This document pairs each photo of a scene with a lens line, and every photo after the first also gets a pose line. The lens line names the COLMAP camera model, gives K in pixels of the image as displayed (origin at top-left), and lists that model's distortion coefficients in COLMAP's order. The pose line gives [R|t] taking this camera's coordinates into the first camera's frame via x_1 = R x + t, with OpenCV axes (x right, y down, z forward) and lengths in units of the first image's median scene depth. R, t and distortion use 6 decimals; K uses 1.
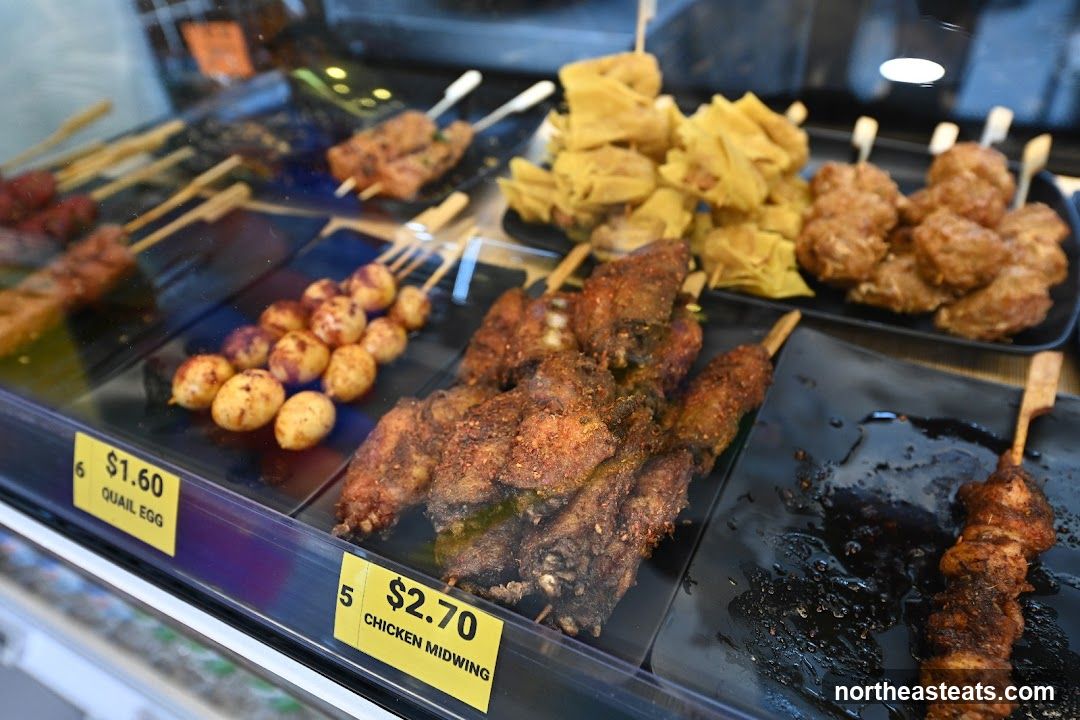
lens RADIAL K [[709.7, 0, 539.4], [0, 709.7, 359.7], [0, 0, 1]] dist [0.005804, -0.000605]
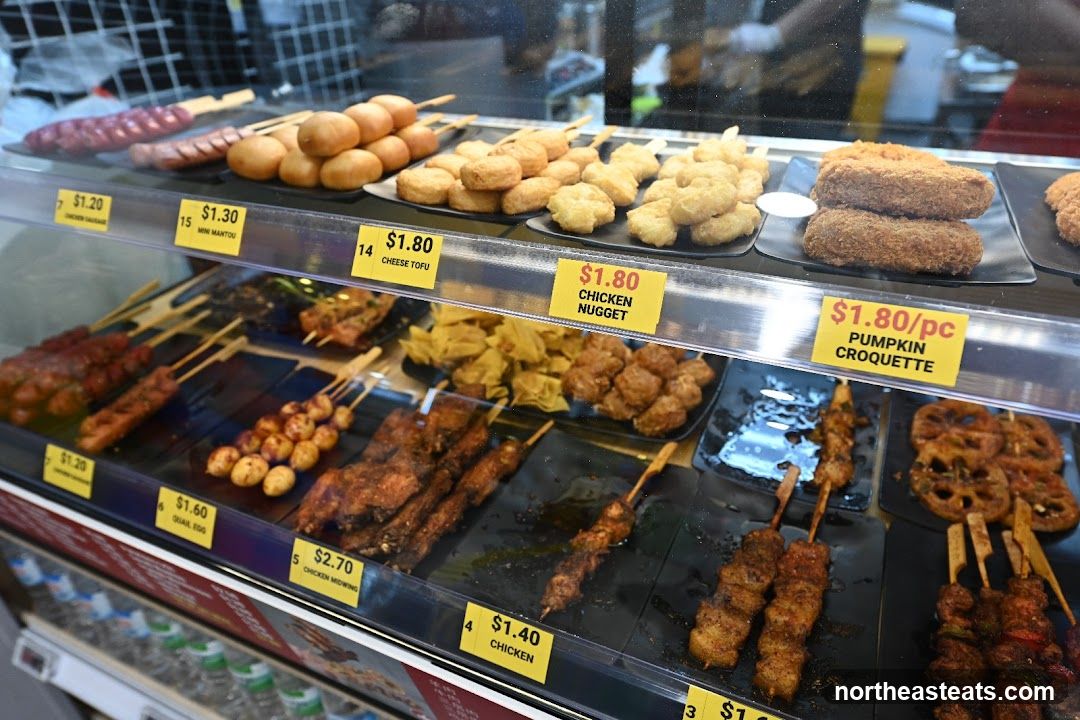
lens RADIAL K [[709.7, 0, 540.7], [0, 709.7, 360.9], [0, 0, 1]] dist [0.005804, -0.000605]
pose [[0.999444, -0.001822, 0.033280, 0.283208], [0.005631, 0.993381, -0.114724, -0.010920], [-0.032851, 0.114848, 0.992840, -0.873558]]
